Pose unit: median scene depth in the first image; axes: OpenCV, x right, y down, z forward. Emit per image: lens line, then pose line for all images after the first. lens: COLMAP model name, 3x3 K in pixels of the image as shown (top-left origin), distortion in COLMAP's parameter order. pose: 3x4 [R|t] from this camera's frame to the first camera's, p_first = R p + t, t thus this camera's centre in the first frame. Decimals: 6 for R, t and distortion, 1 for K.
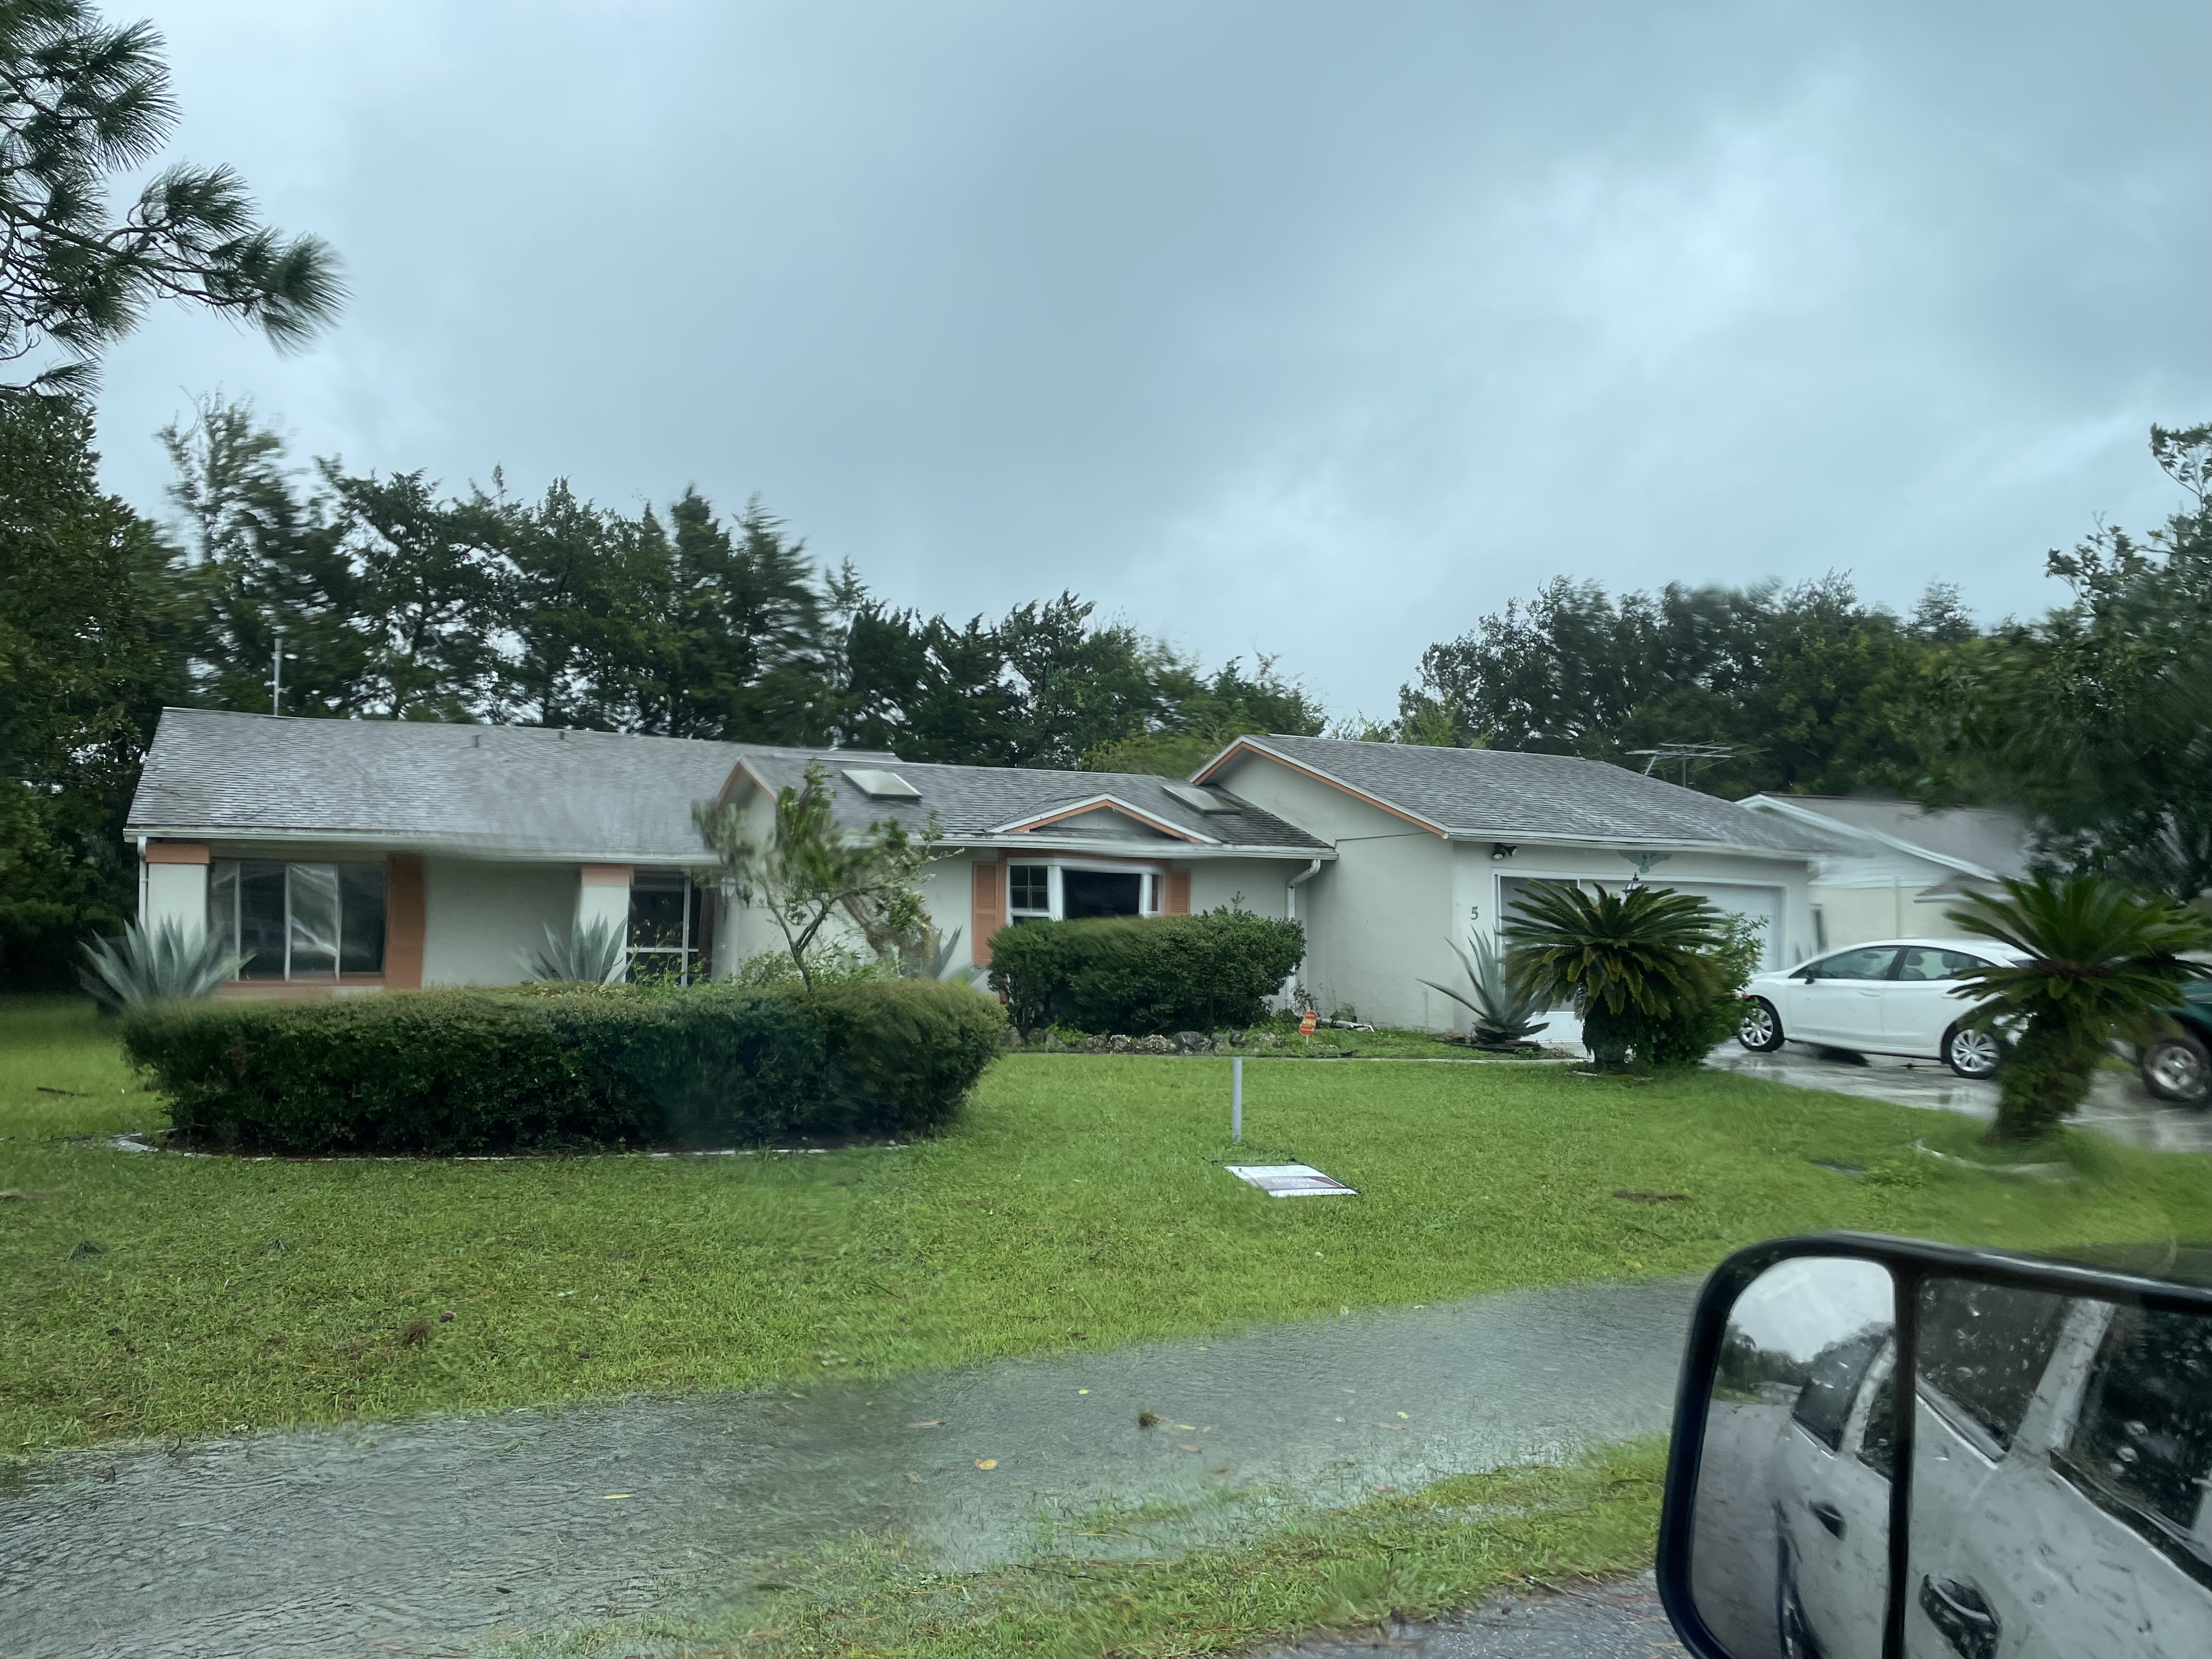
lens RADIAL K [[1674.6, 0, 1101.7], [0, 1674.6, 820.7], [0, 0, 1]] dist [0.094673, -0.120336]
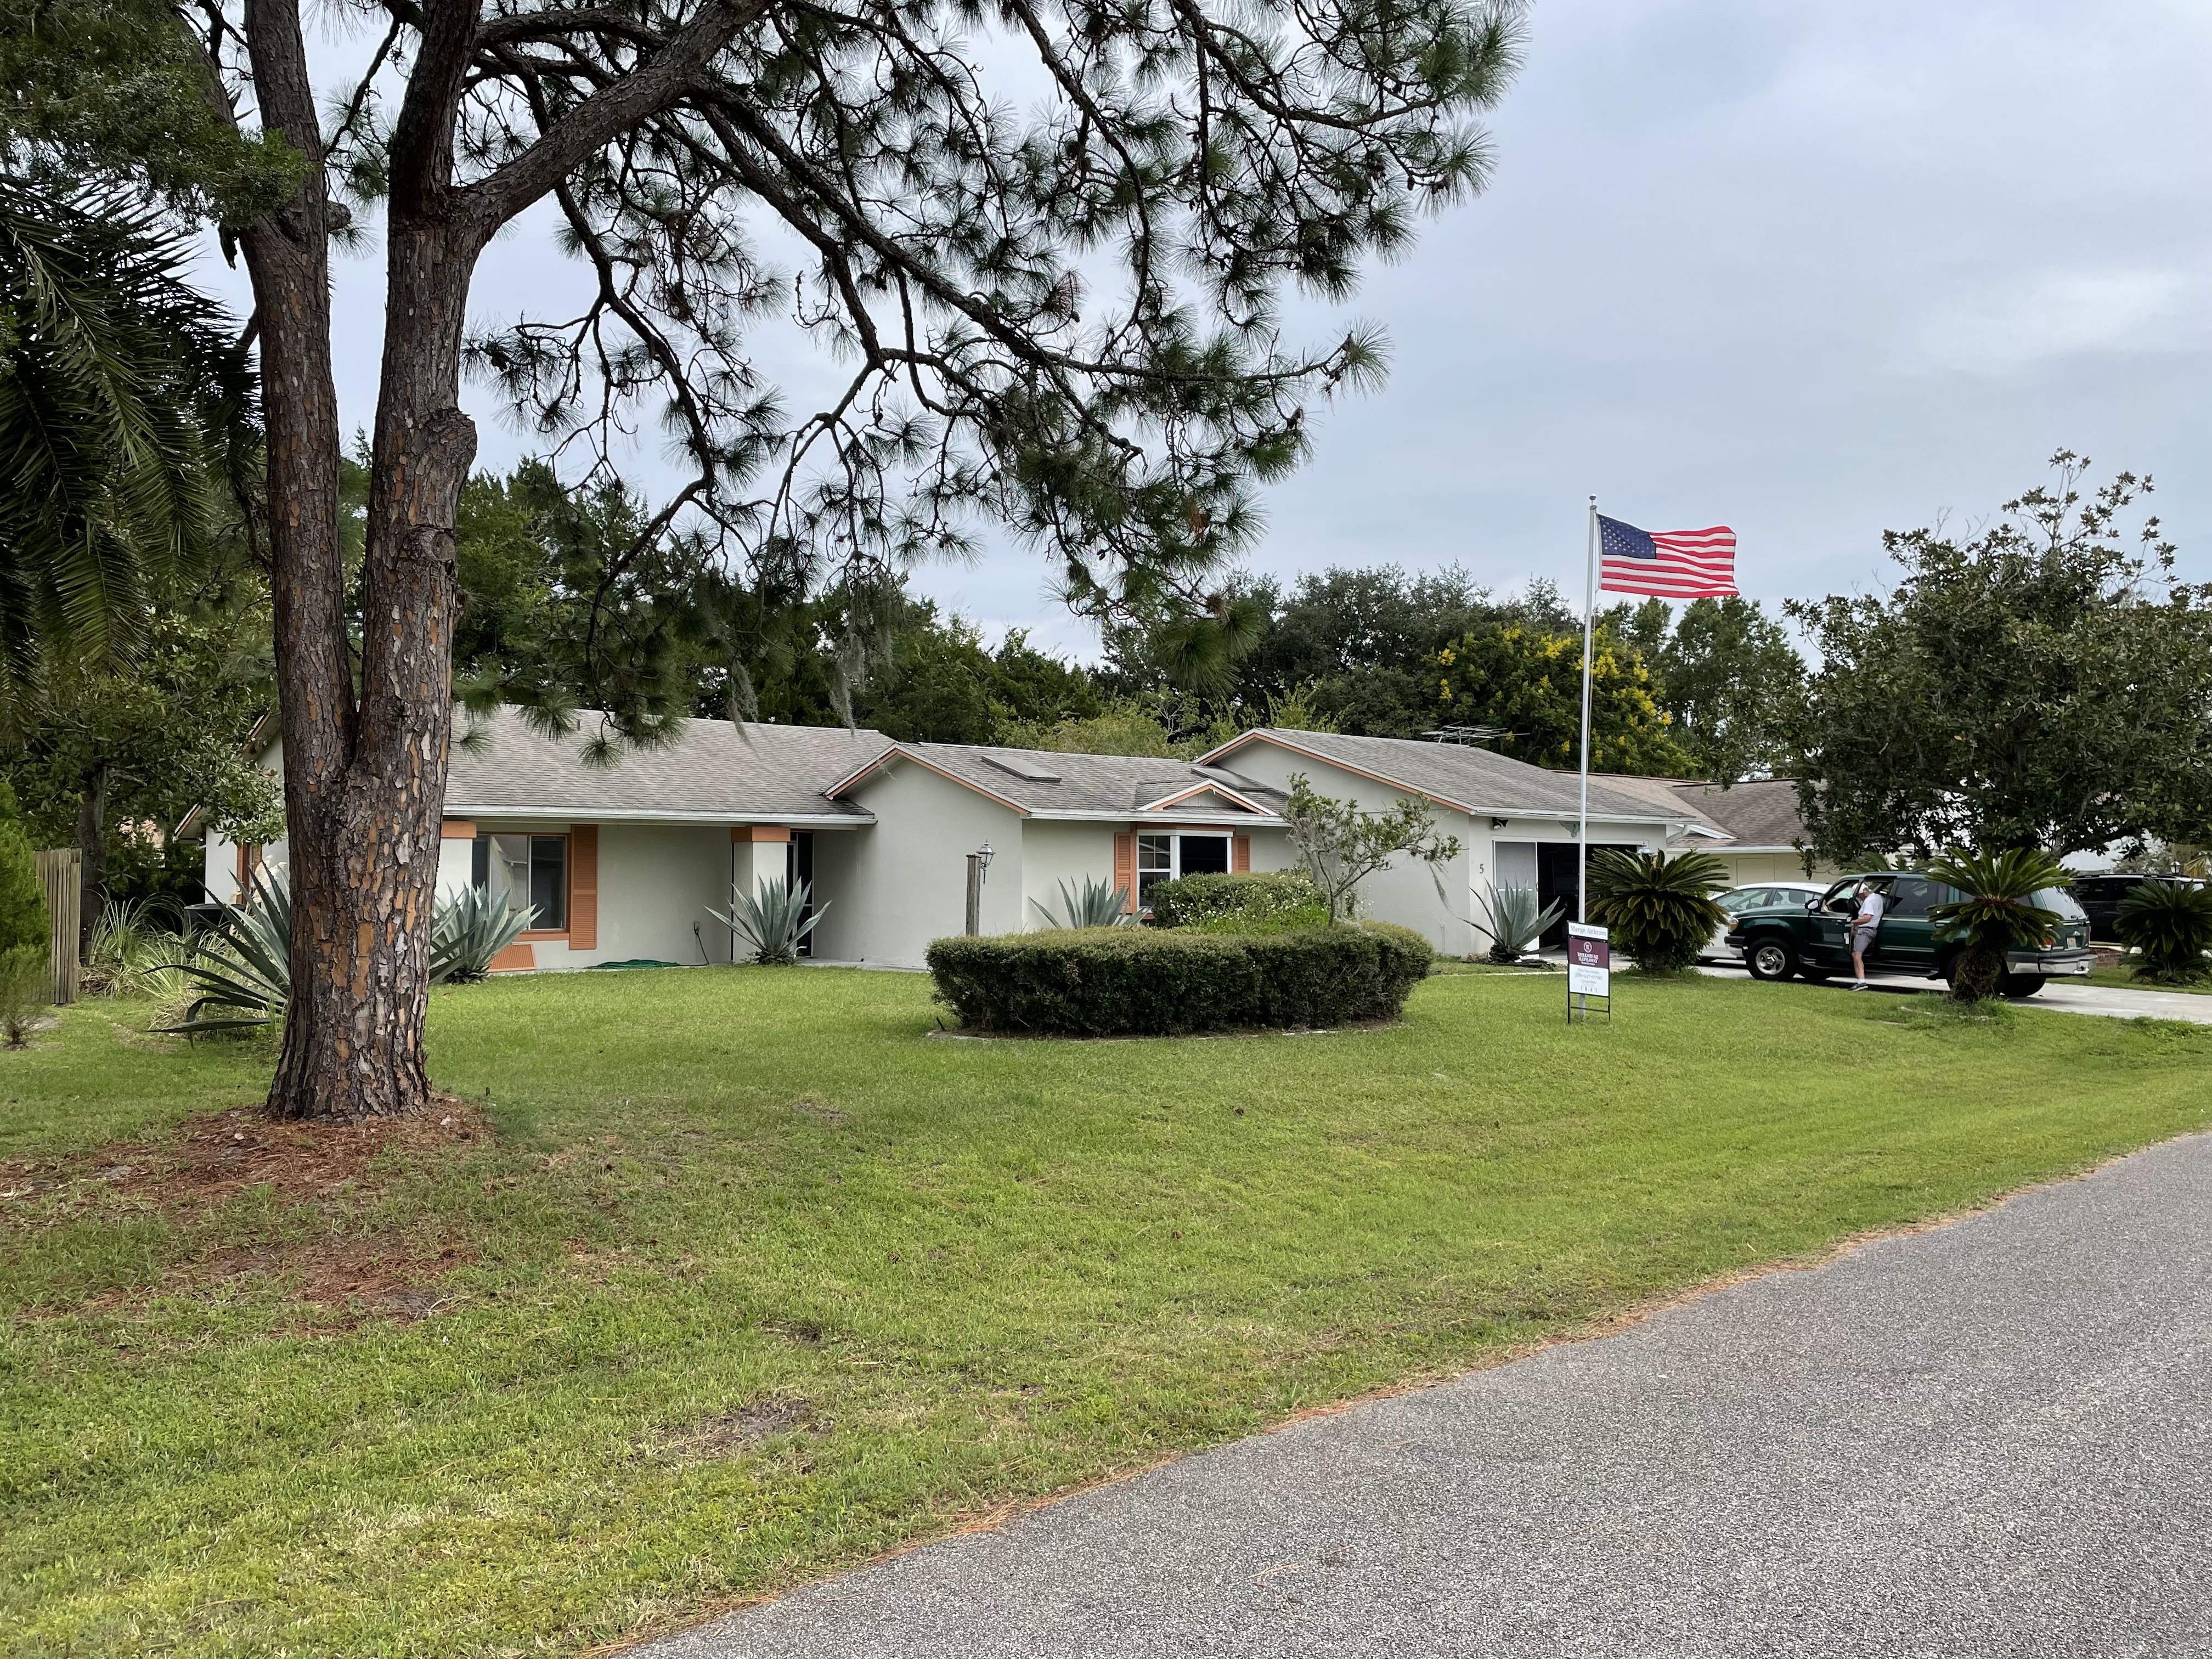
lens RADIAL K [[1674.6, 0, 1101.7], [0, 1674.6, 820.7], [0, 0, 1]] dist [0.094673, -0.120336]
pose [[0.965932, -0.001151, 0.258795, -0.419316], [-0.007834, 0.999402, 0.033684, -0.027187], [-0.258679, -0.034564, 0.965345, -0.244616]]
